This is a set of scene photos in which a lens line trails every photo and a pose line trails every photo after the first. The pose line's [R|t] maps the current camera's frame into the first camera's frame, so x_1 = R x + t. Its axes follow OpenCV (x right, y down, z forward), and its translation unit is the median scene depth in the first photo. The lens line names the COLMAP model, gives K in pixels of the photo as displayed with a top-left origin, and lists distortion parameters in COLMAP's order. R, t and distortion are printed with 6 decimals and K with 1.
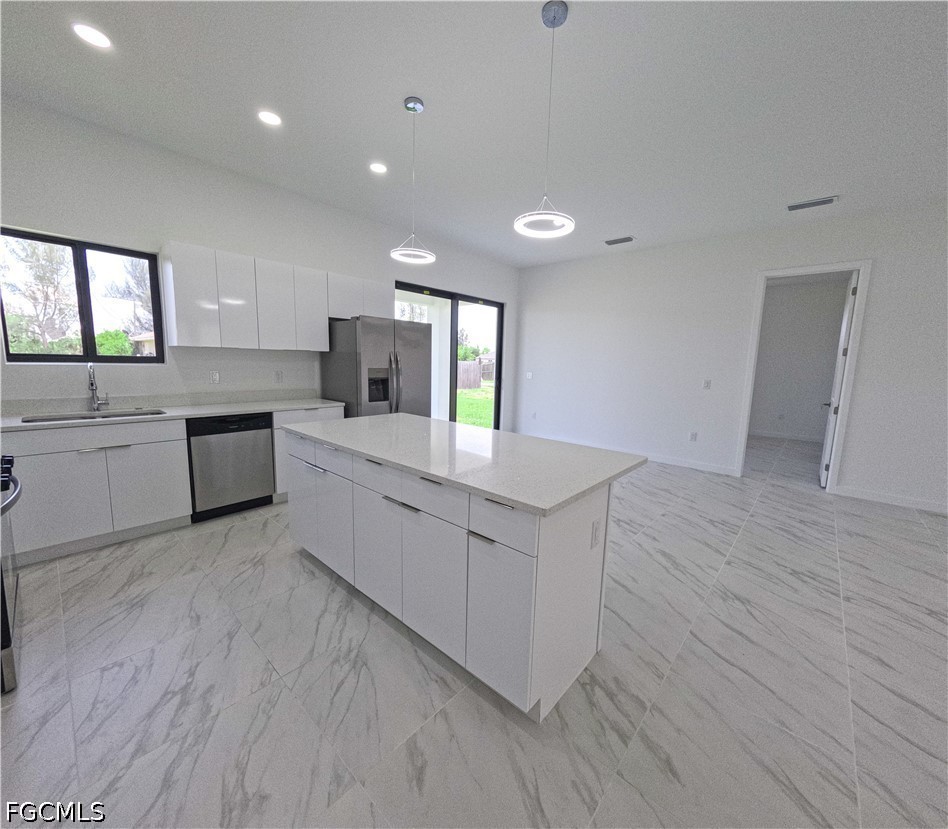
lens RADIAL K [[383.8, 0, 481.1], [0, 383.8, 417.1], [0, 0, 1]] dist [0.003883, -0.000735]
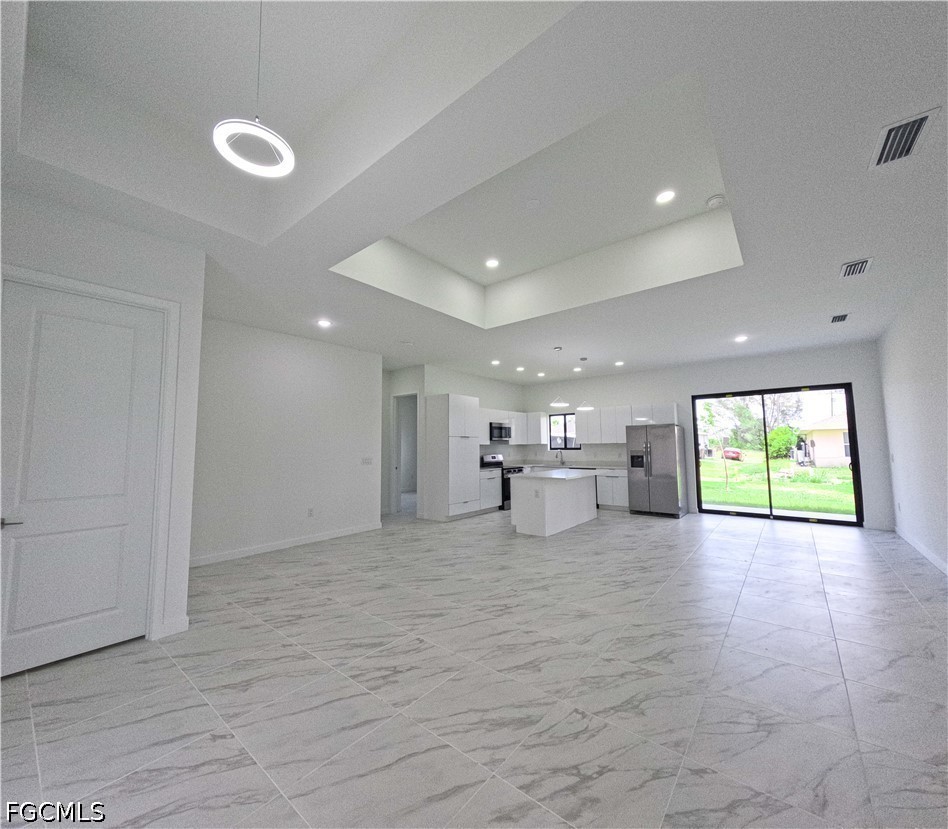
lens RADIAL K [[383.8, 0, 470.1], [0, 383.8, 426.4], [0, 0, 1]] dist [0.003883, -0.000735]
pose [[0.037436, -0.077052, -0.996324, 1.804073], [-0.137050, 0.987206, -0.081497, 0.030818], [0.989856, 0.139597, 0.026397, 0.096711]]
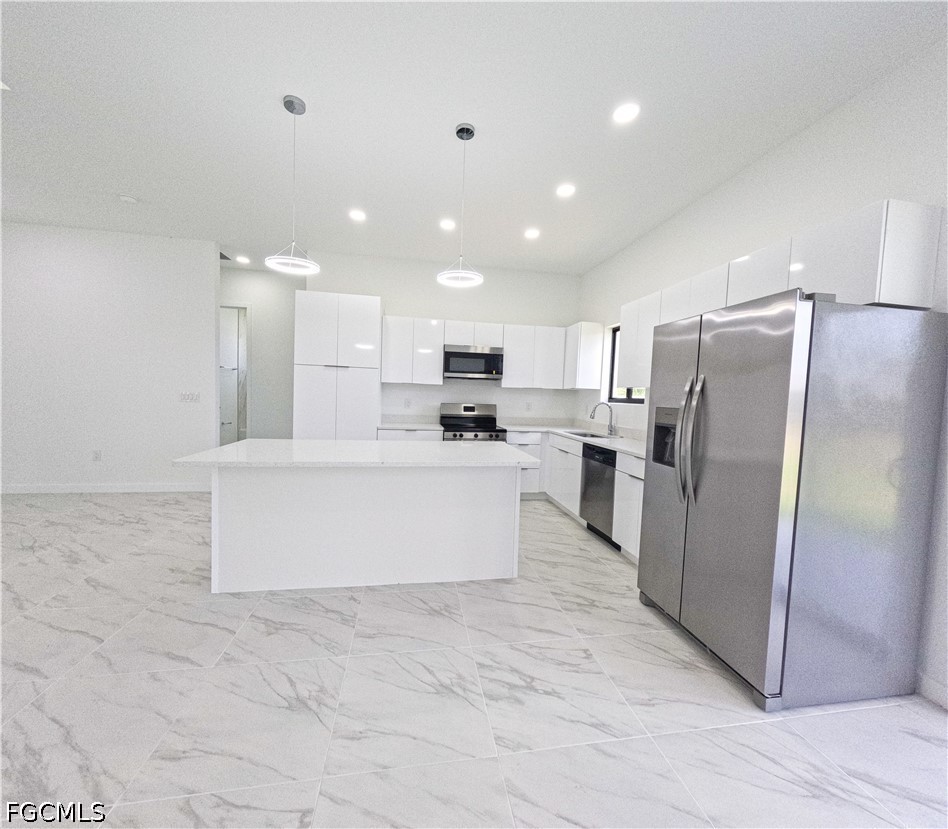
lens RADIAL K [[383.8, 0, 473.4], [0, 383.8, 414.1], [0, 0, 1]] dist [0.003883, -0.000735]
pose [[-0.622912, -0.006291, -0.782266, 0.404747], [-0.162636, 0.979161, 0.121632, -0.148681], [0.765199, 0.202990, -0.610954, 1.216990]]
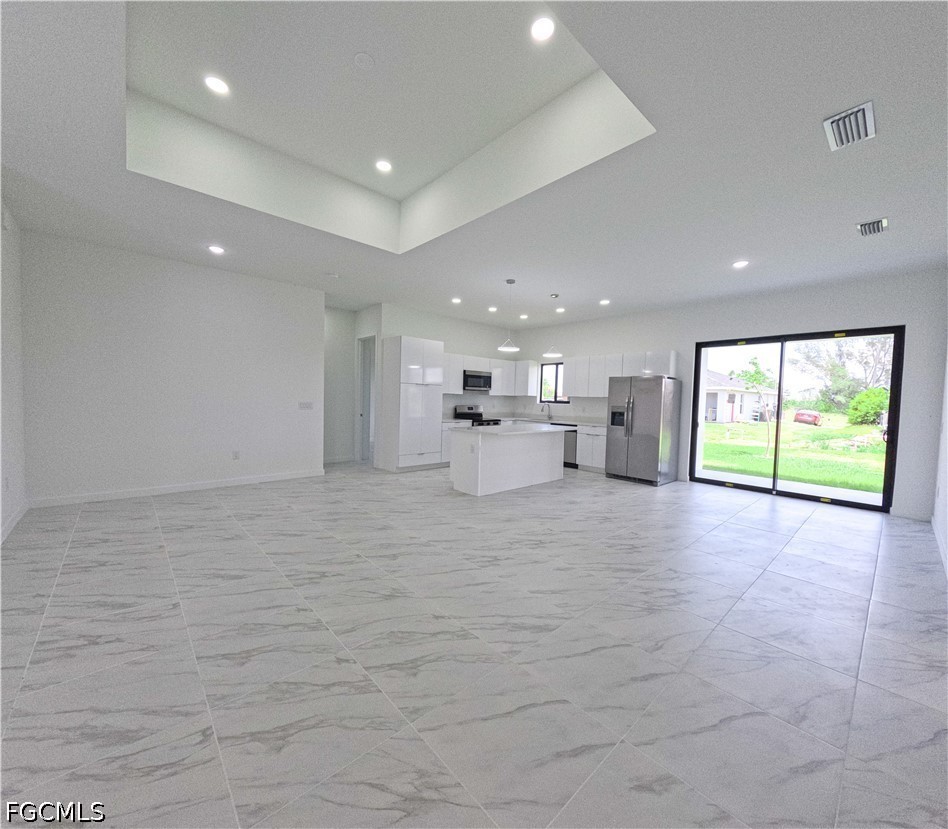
lens RADIAL K [[383.8, 0, 471.0], [0, 383.8, 423.8], [0, 0, 1]] dist [0.003883, -0.000735]
pose [[-0.106168, 0.040353, -0.993529, 1.605052], [-0.175472, 0.982735, 0.058665, -0.038777], [0.978743, 0.180565, -0.097254, 0.587472]]
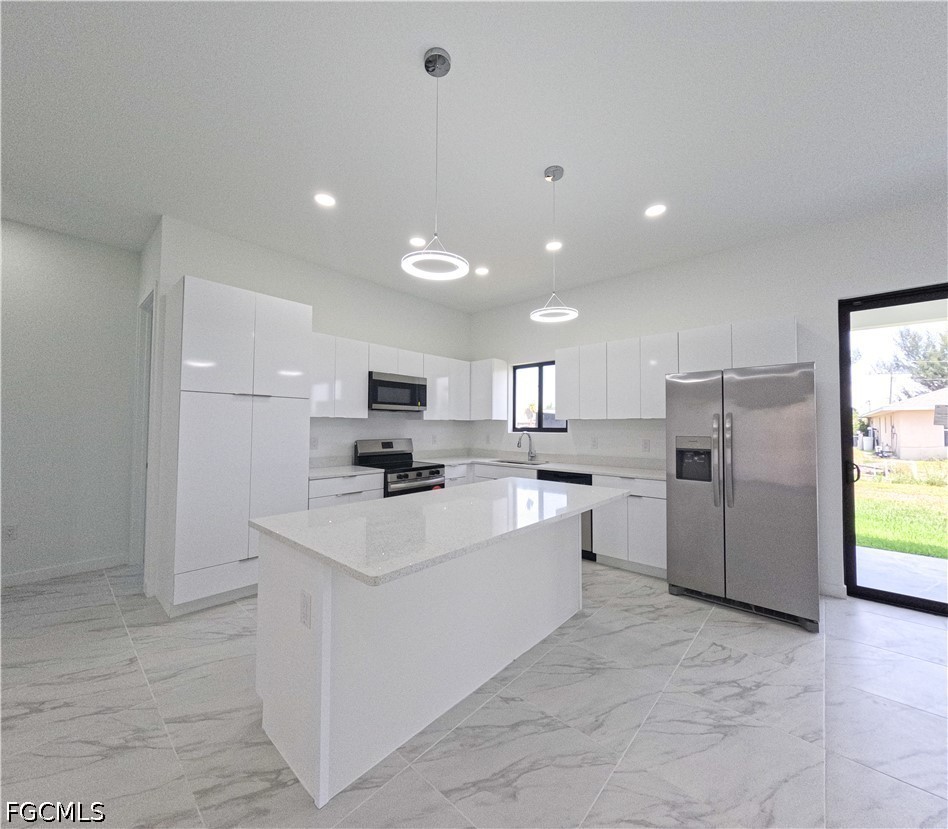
lens RADIAL K [[383.8, 0, 471.7], [0, 383.8, 420.4], [0, 0, 1]] dist [0.003883, -0.000735]
pose [[-0.006766, -0.038650, -0.999230, 0.549327], [-0.153680, 0.987422, -0.037153, -0.067721], [0.988098, 0.153310, -0.012620, 0.614369]]
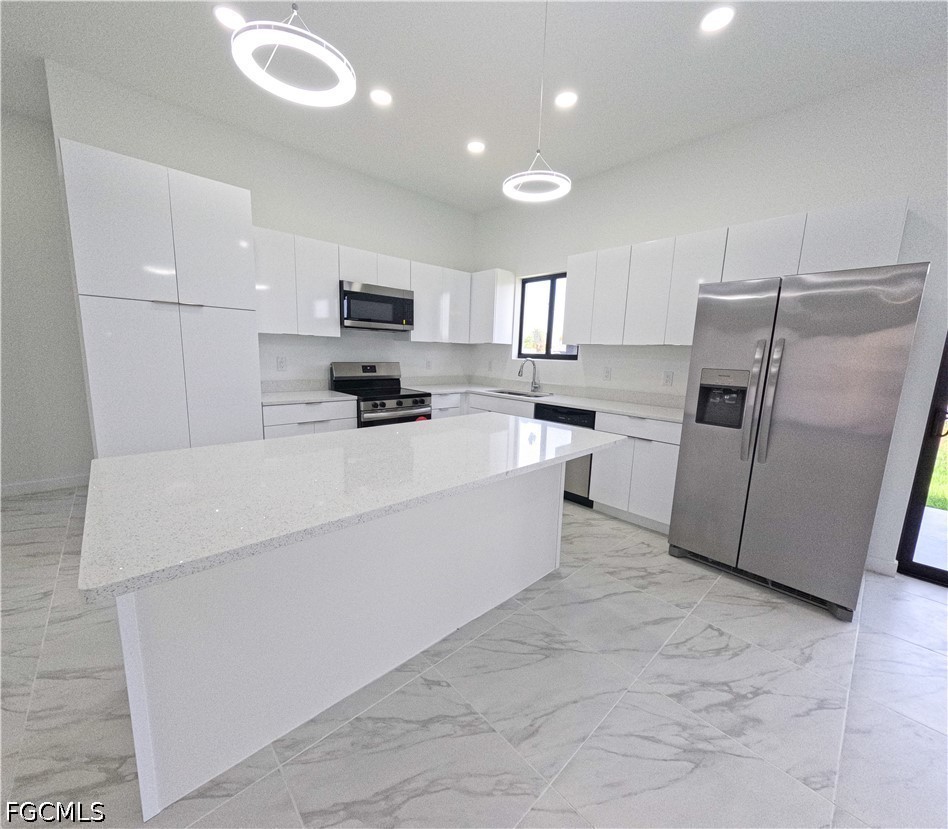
lens RADIAL K [[383.8, 0, 472.6], [0, 383.8, 417.2], [0, 0, 1]] dist [0.003883, -0.000735]
pose [[-0.092013, 0.142037, -0.985576, 0.389517], [-0.180889, 0.970922, 0.156813, -0.084926], [0.979190, 0.192709, -0.063645, 0.729297]]
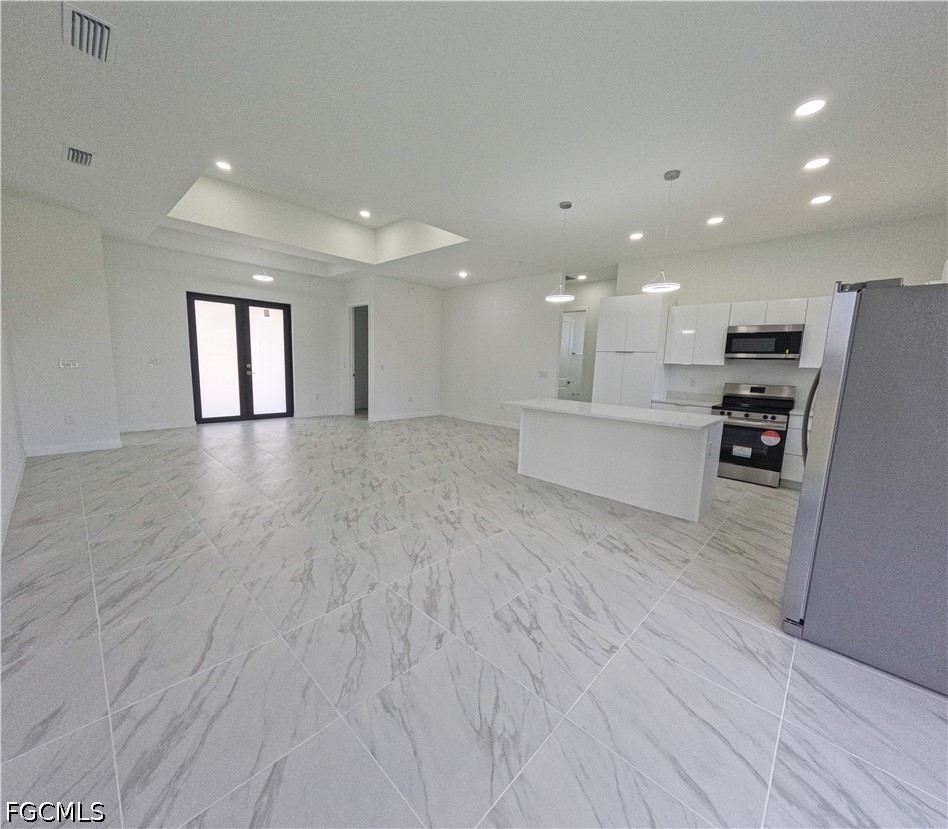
lens RADIAL K [[383.8, 0, 474.0], [0, 383.8, 406.9], [0, 0, 1]] dist [0.003883, -0.000735]
pose [[-0.997492, -0.064431, 0.029292, 0.286796], [-0.054710, 0.964482, 0.258423, -0.235389], [-0.044902, 0.256172, -0.965588, 1.735469]]
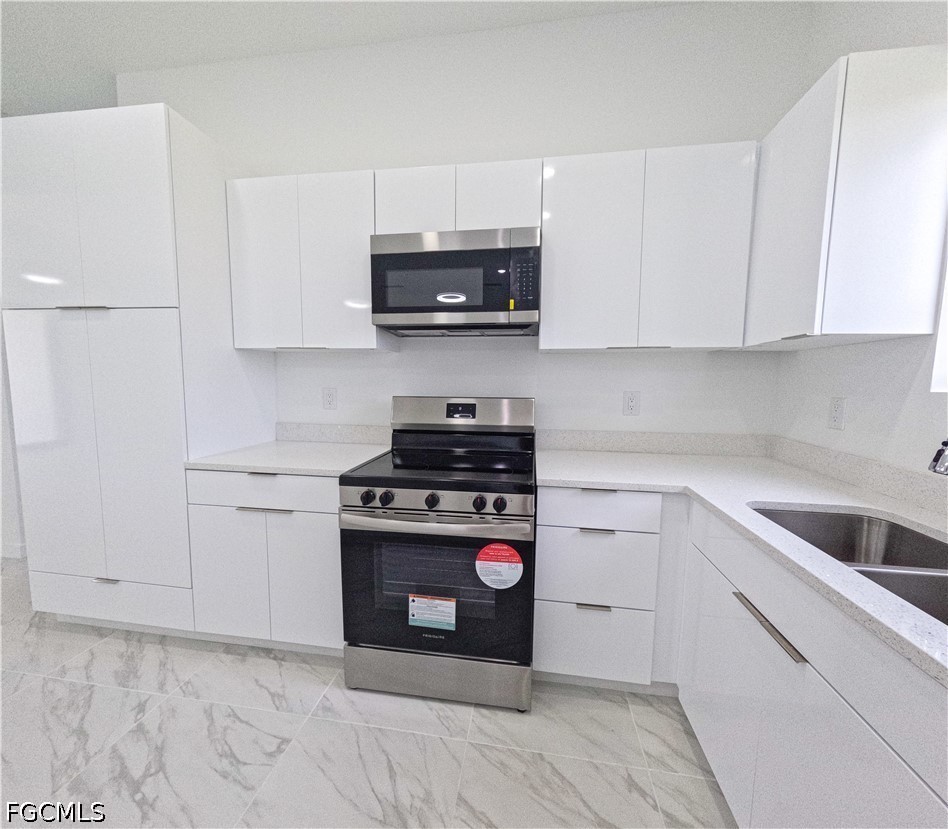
lens RADIAL K [[383.8, 0, 469.6], [0, 383.8, 413.1], [0, 0, 1]] dist [0.003883, -0.000735]
pose [[-0.835025, 0.021758, -0.549782, -0.395030], [-0.108106, 0.973253, 0.202712, -0.101617], [0.539487, 0.228705, -0.810338, 0.793862]]
